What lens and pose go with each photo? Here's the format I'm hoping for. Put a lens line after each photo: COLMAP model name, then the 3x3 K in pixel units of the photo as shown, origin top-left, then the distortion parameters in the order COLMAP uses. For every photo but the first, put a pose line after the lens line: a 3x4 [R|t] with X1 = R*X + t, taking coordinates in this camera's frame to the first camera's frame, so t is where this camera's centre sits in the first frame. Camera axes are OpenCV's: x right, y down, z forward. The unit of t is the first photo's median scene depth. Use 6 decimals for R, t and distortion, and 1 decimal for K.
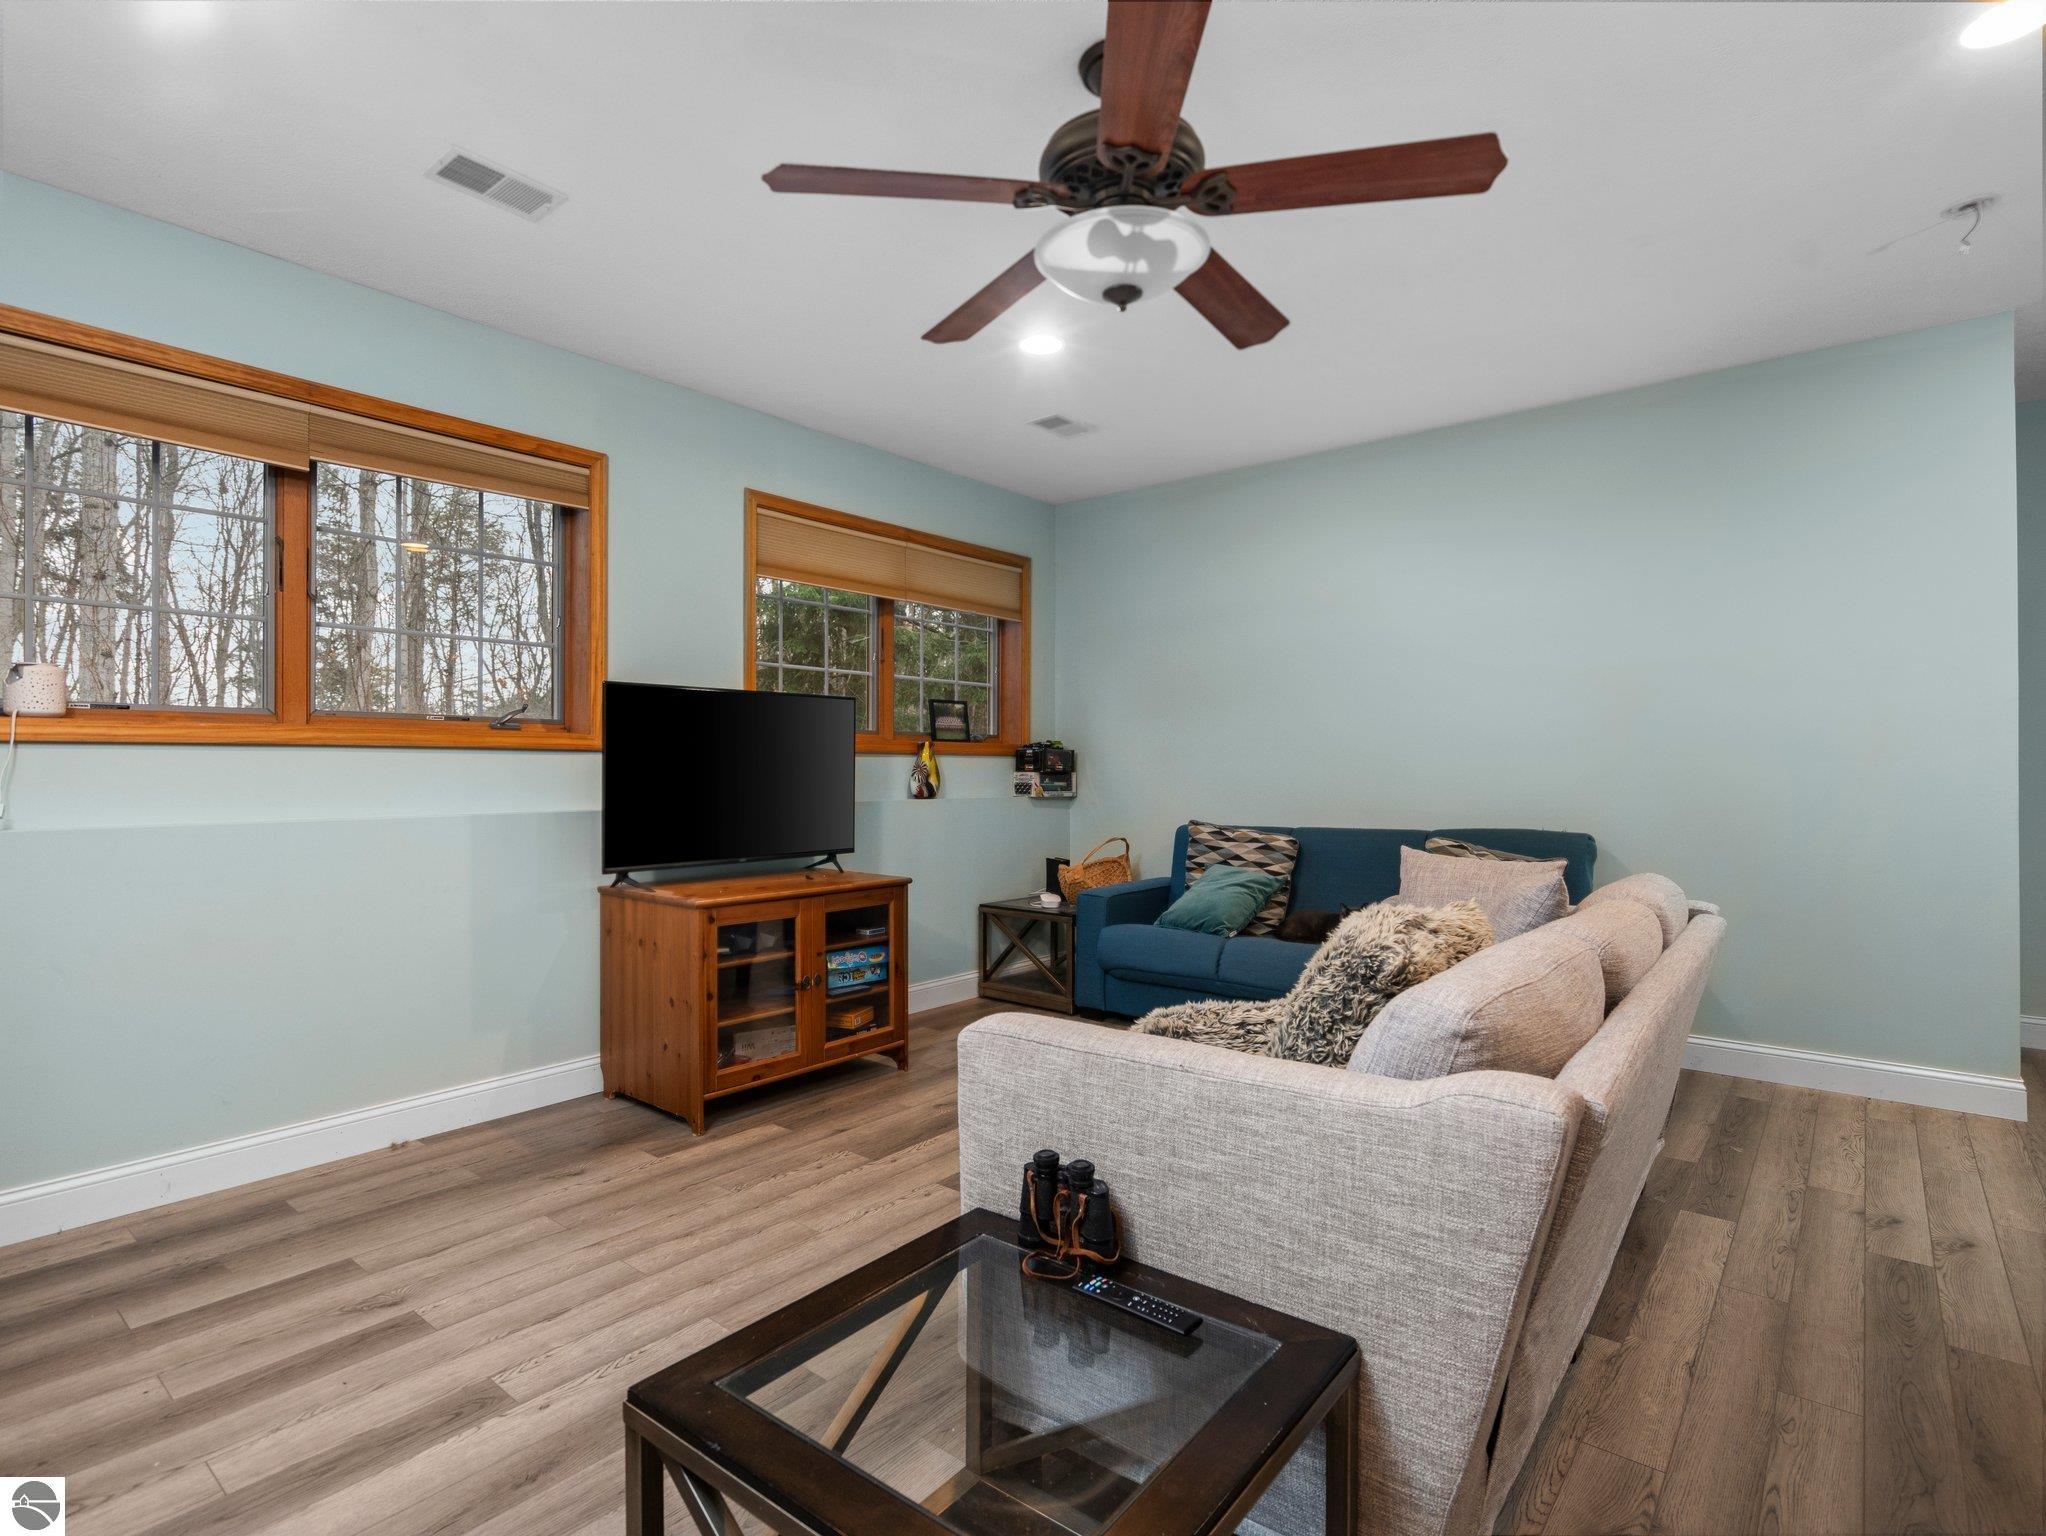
lens RADIAL K [[1039.9, 0, 1017.8], [0, 1039.9, 758.5], [0, 0, 1]] dist [-0.002173, 0.003750]
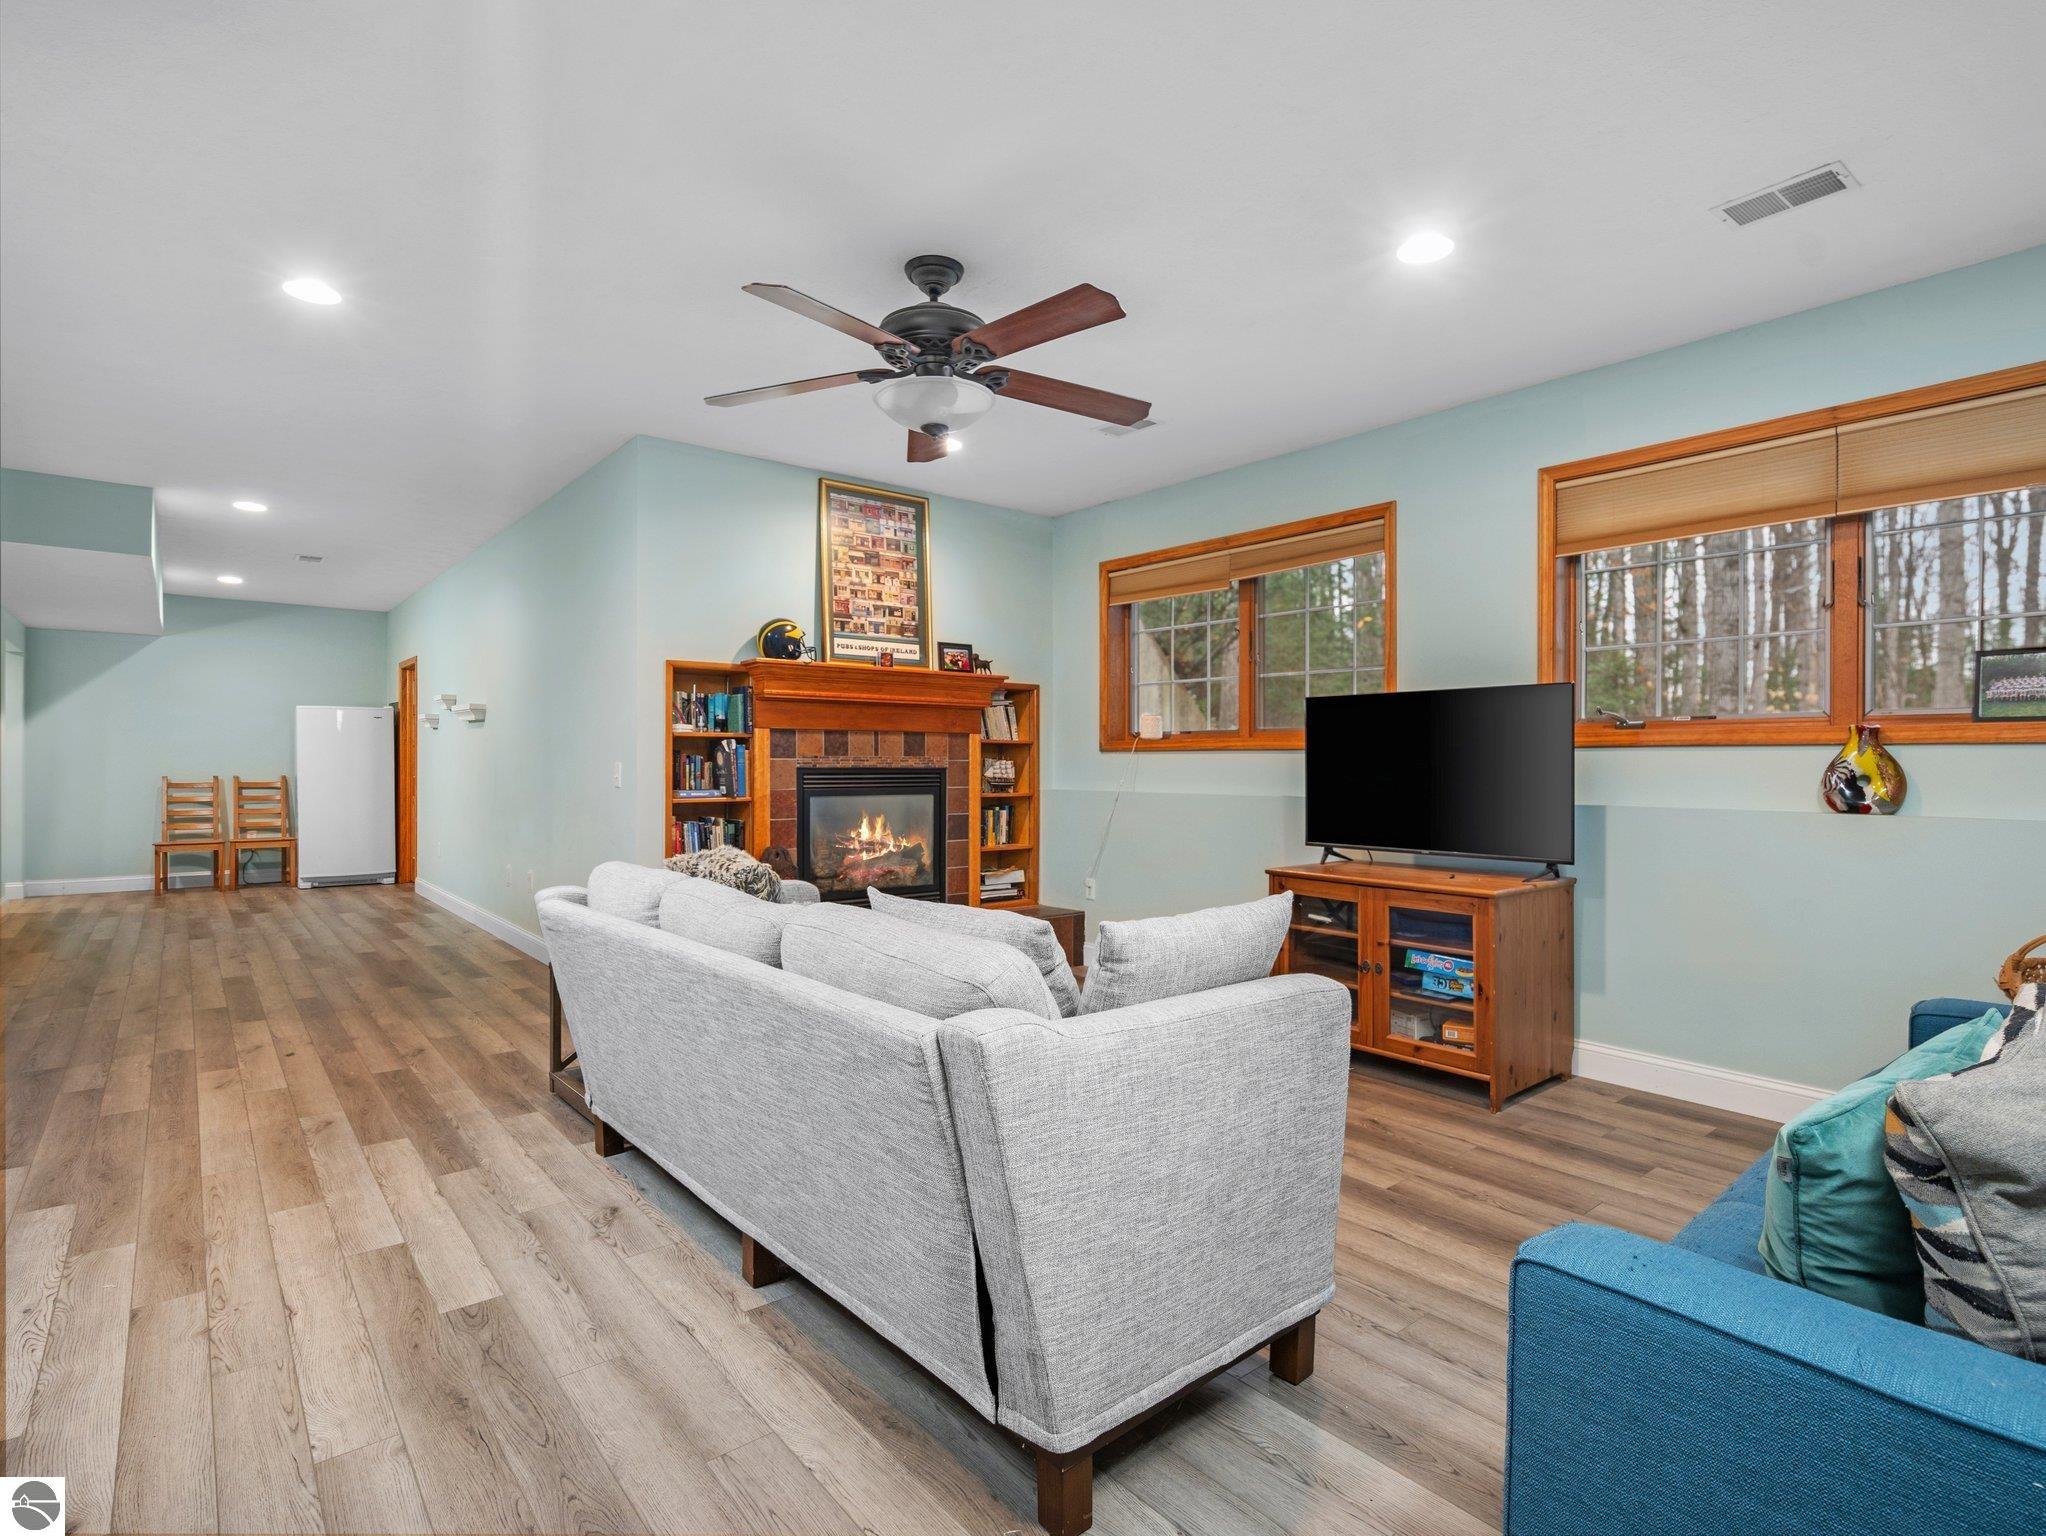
lens RADIAL K [[1039.9, 0, 1017.9], [0, 1039.9, 774.7], [0, 0, 1]] dist [-0.002173, 0.003750]
pose [[-0.204676, 0.004819, -0.978818, 0.849987], [0.000436, 0.999988, 0.004832, 0.014206], [0.978830, 0.000562, -0.204675, 0.818070]]
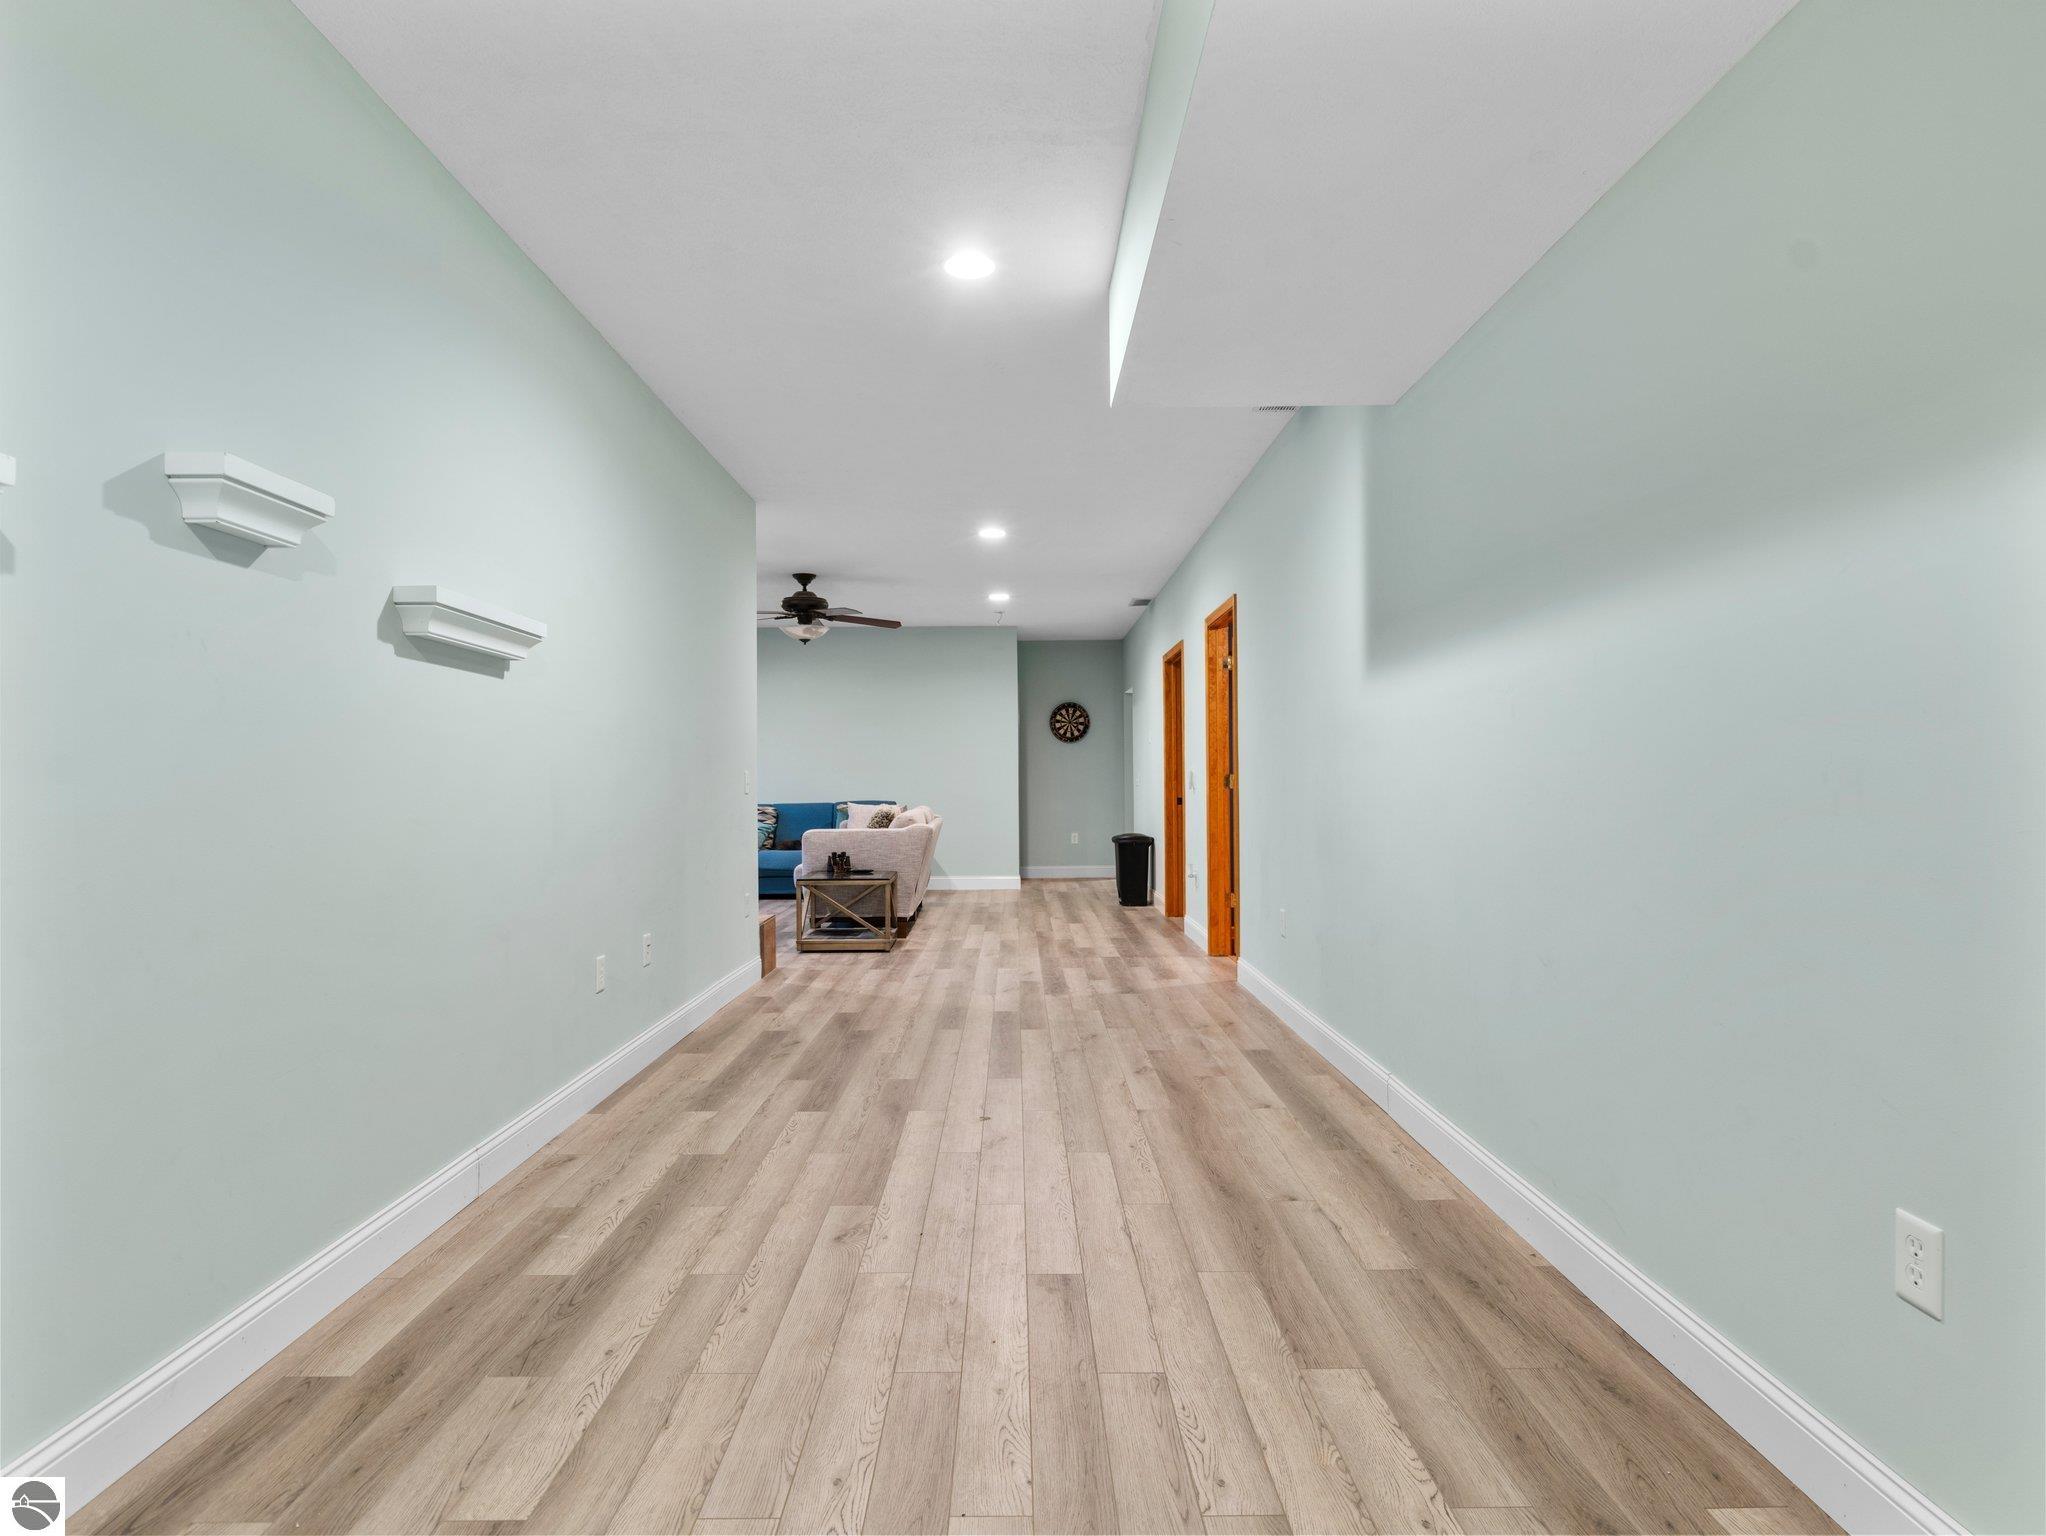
lens RADIAL K [[1068.9, 0, 1023.0], [0, 1068.9, 770.7], [0, 0, 1]] dist [-0.002221, 0.001227]
pose [[0.769342, -0.003047, 0.638830, -2.083821], [0.003894, 0.999992, 0.000081, -0.001415], [-0.638826, 0.002425, 0.769348, -2.871266]]
